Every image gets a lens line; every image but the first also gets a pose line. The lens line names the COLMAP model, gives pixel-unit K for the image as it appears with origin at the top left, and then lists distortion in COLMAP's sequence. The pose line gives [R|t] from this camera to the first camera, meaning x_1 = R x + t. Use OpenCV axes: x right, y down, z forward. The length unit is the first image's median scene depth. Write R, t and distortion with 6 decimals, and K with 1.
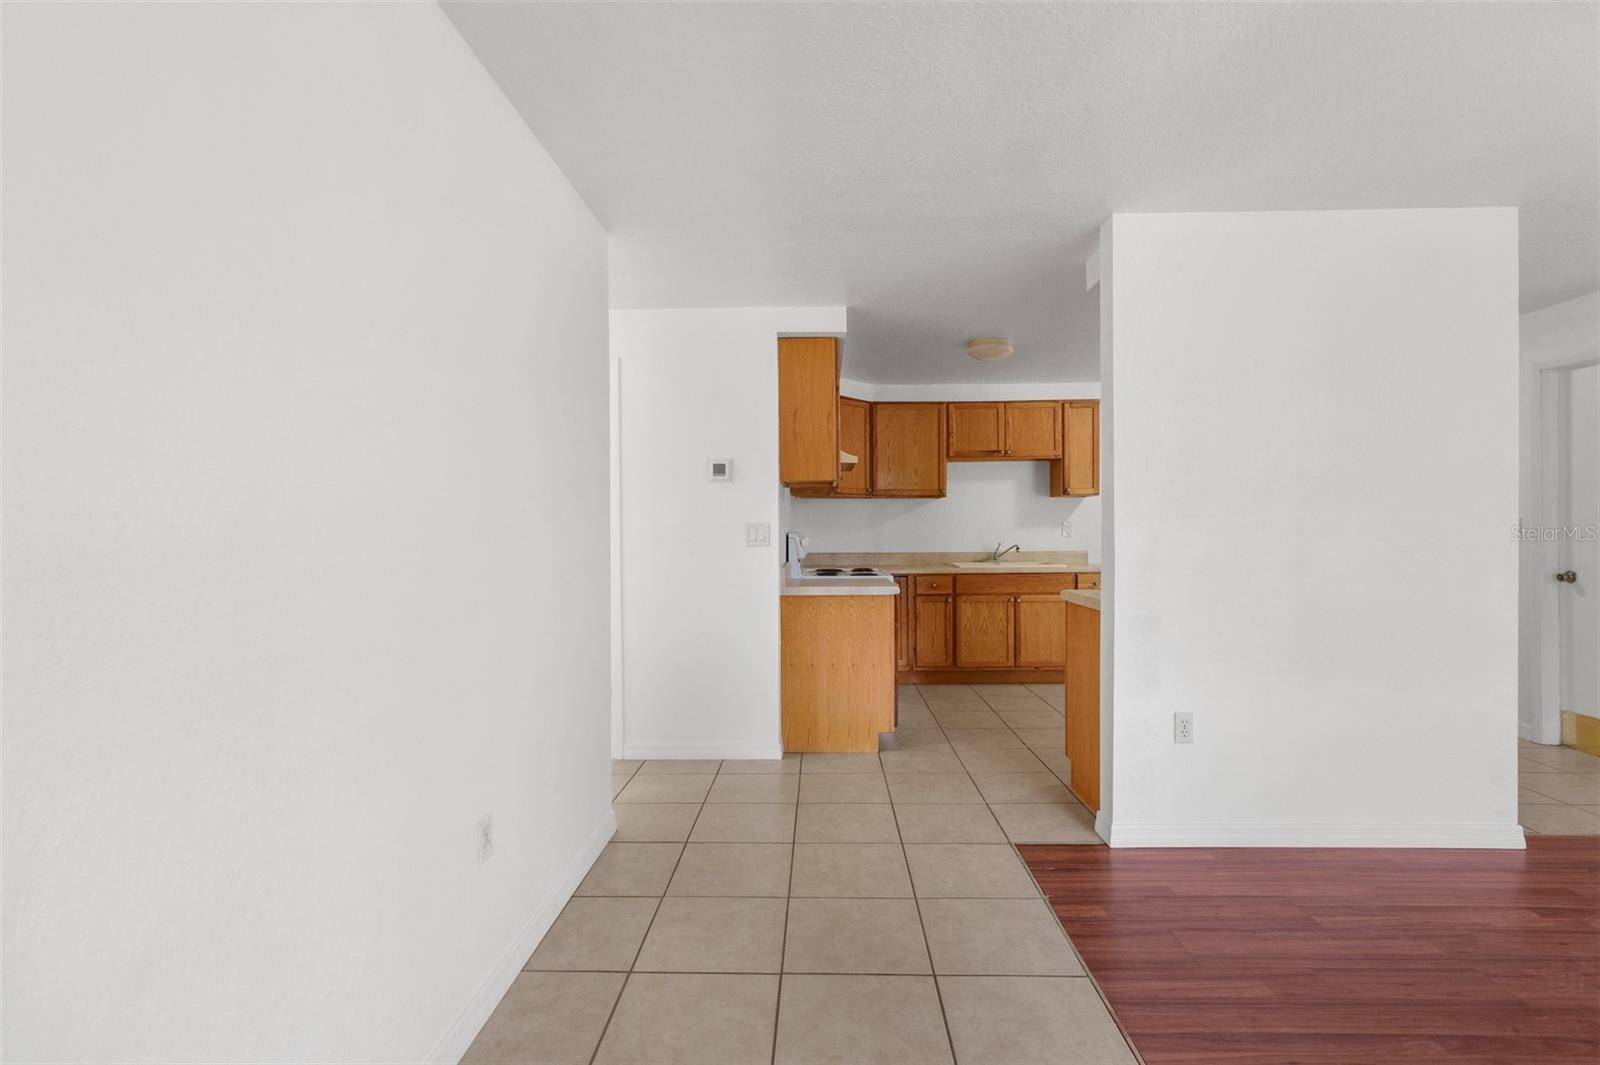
lens RADIAL K [[746.2, 0, 804.5], [0, 746.2, 531.8], [0, 0, 1]] dist [-0.023288, 0.010106]
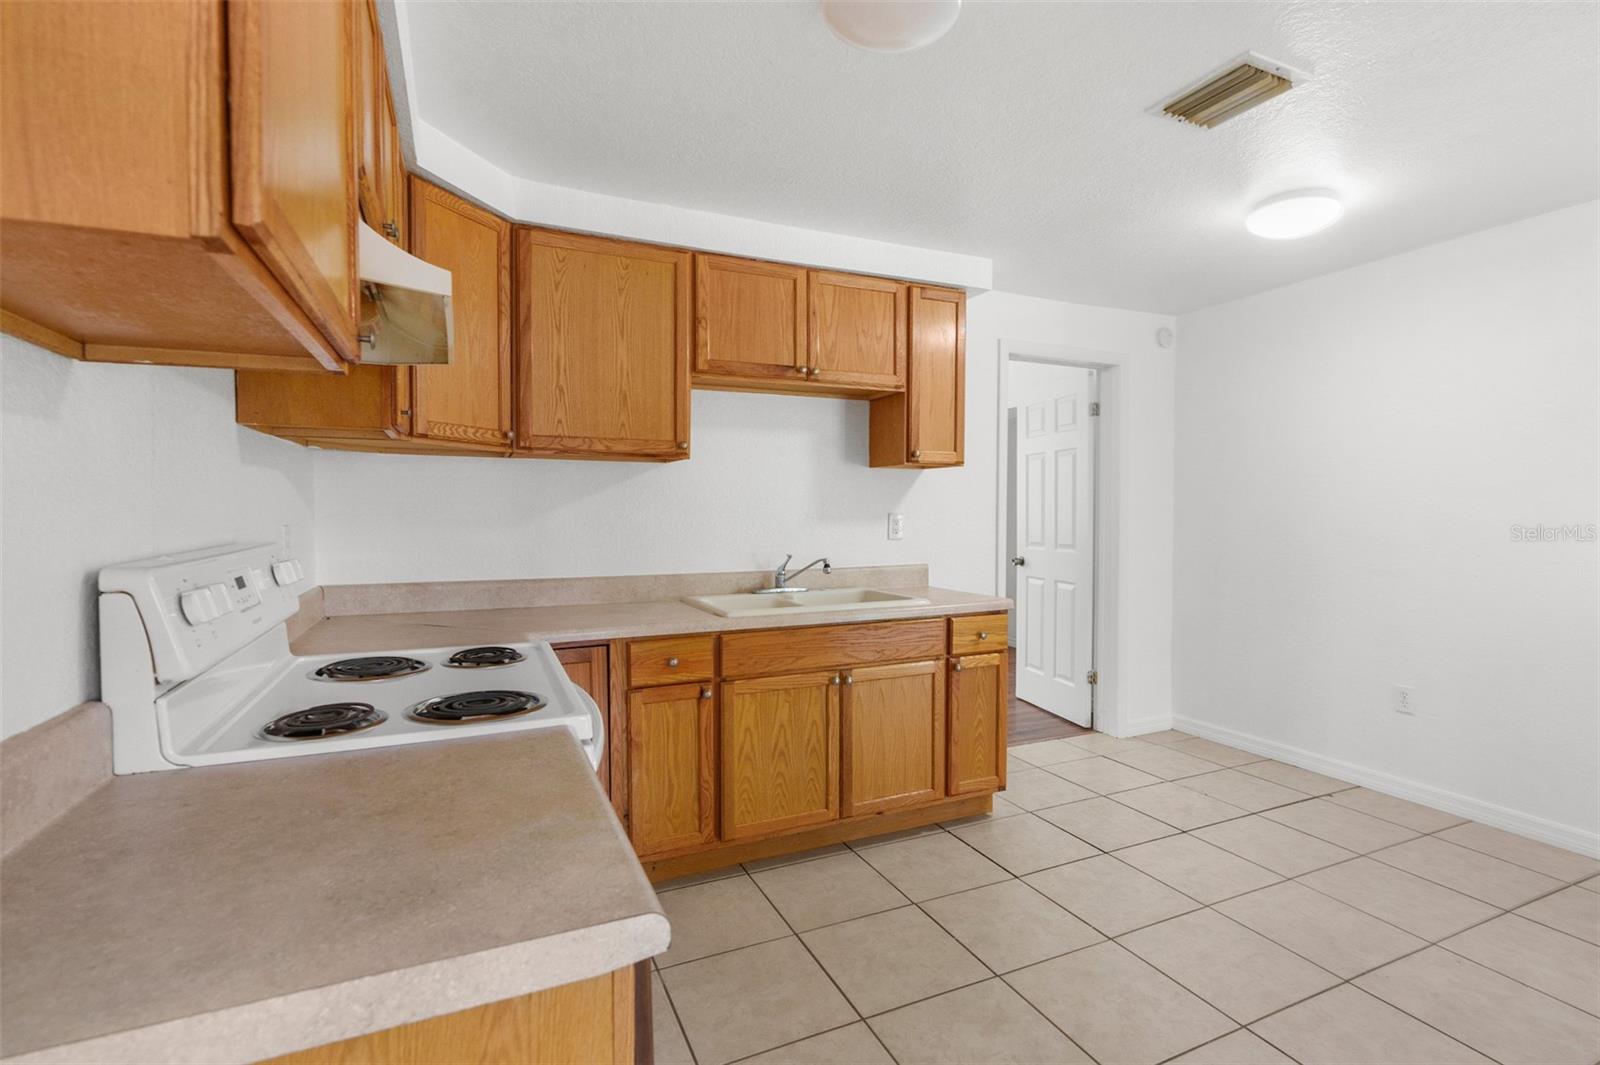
lens RADIAL K [[746.2, 0, 817.3], [0, 746.2, 529.7], [0, 0, 1]] dist [-0.023288, 0.010106]
pose [[0.895554, -0.005919, 0.444914, 0.056410], [-0.002976, 0.999809, 0.019292, -0.012094], [-0.444943, -0.018601, 0.895366, 0.558565]]
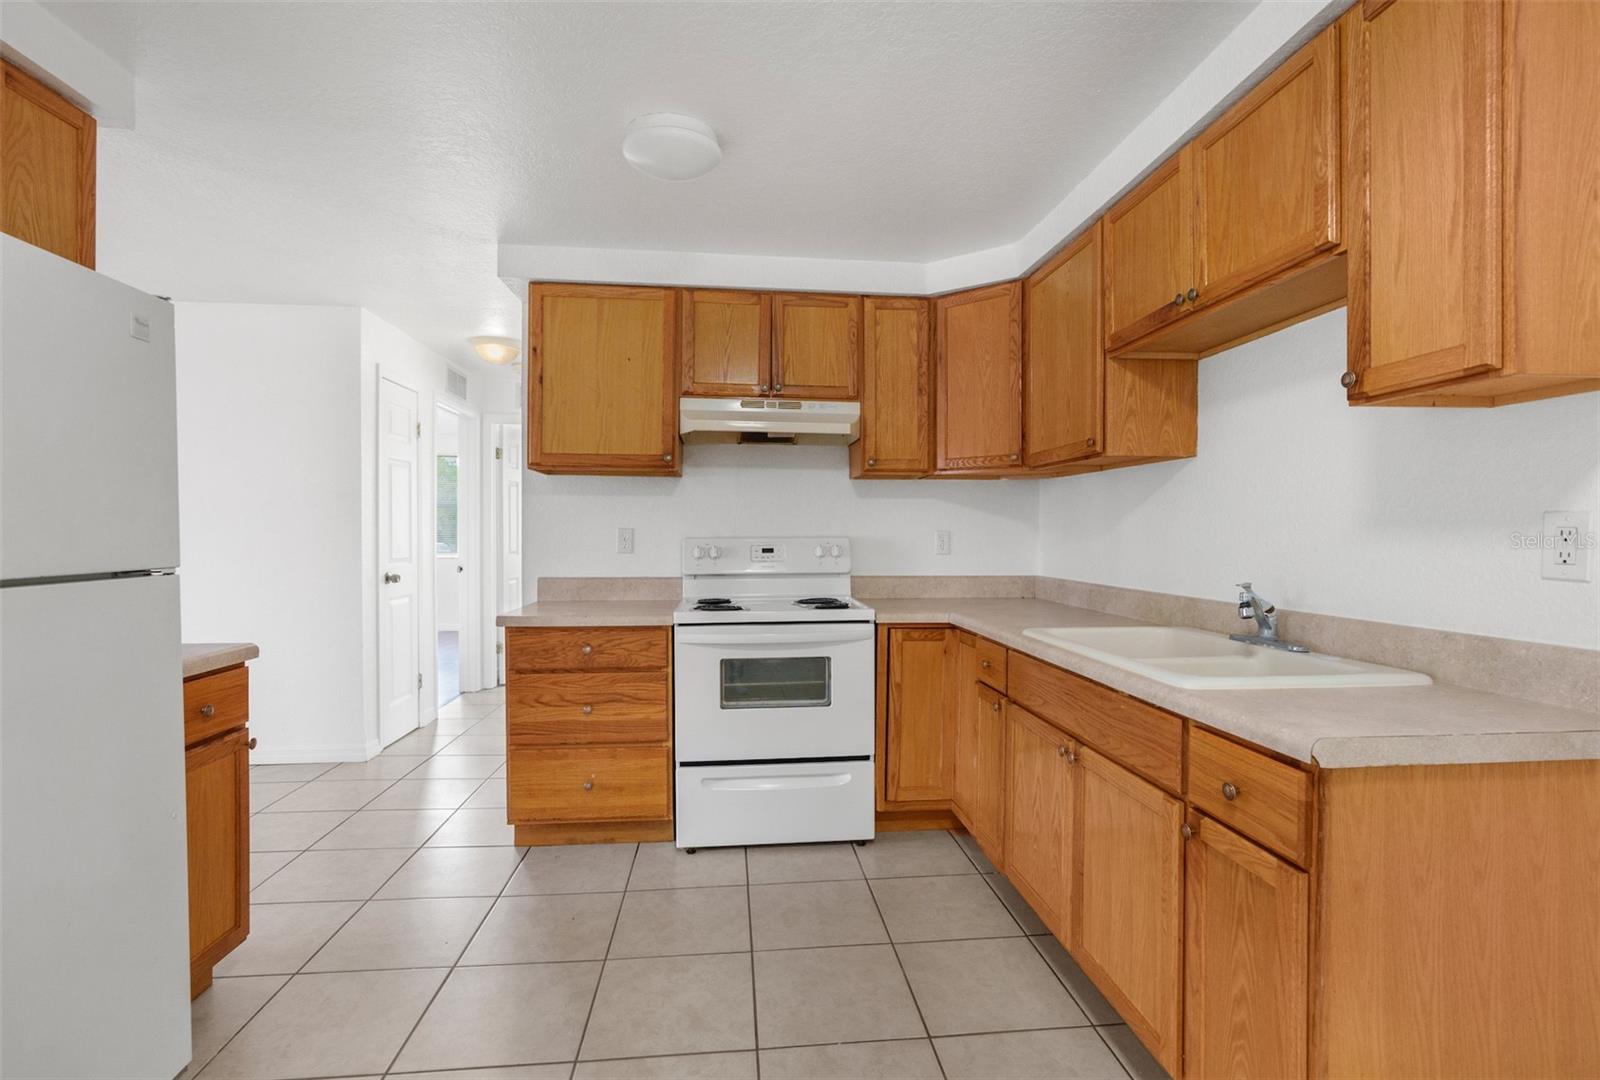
lens RADIAL K [[746.2, 0, 813.7], [0, 746.2, 534.9], [0, 0, 1]] dist [-0.023288, 0.010106]
pose [[0.146659, 0.009537, -0.989141, 0.560082], [-0.008469, 0.999929, 0.008385, -0.006738], [0.989151, 0.007147, 0.146730, 0.798421]]
